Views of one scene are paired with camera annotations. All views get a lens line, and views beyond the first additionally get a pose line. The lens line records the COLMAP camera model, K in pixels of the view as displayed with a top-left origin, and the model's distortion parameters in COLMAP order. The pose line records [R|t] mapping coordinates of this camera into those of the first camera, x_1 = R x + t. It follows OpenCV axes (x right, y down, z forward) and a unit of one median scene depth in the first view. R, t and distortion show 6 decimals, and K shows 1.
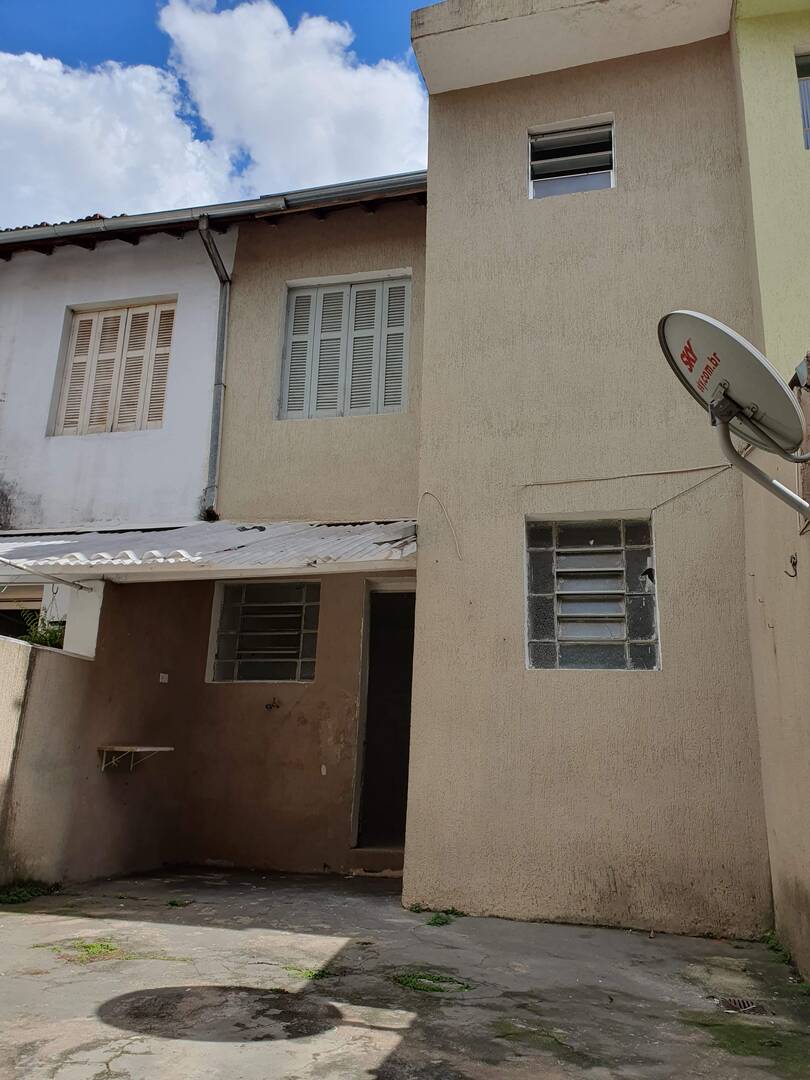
lens RADIAL K [[859.9, 0, 404.4], [0, 859.9, 567.4], [0, 0, 1]] dist [0.054817, -0.041439]
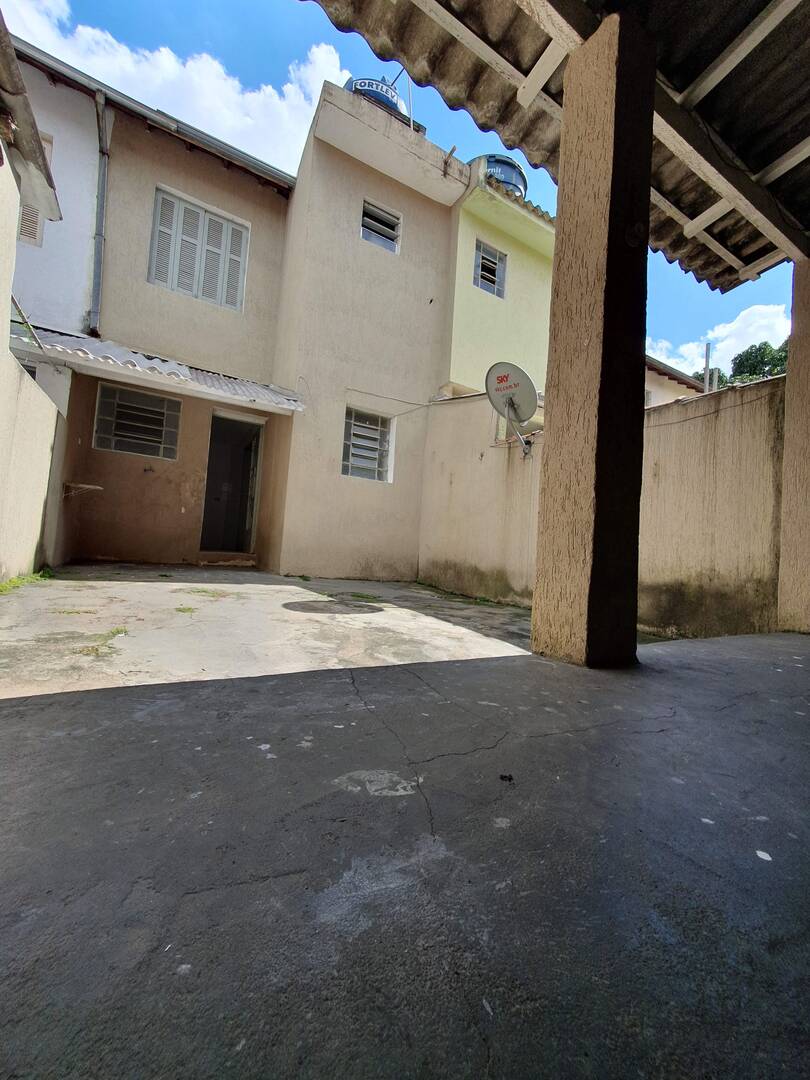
lens RADIAL K [[427.0, 0, 405.0], [0, 427.0, 540.0], [0, 0, 1]] dist [0.008515, -0.000014]
pose [[0.717206, 0.033763, 0.696043, -0.372545], [-0.216985, 0.959991, 0.177016, 0.035872], [-0.662219, -0.277988, 0.695837, 0.054445]]
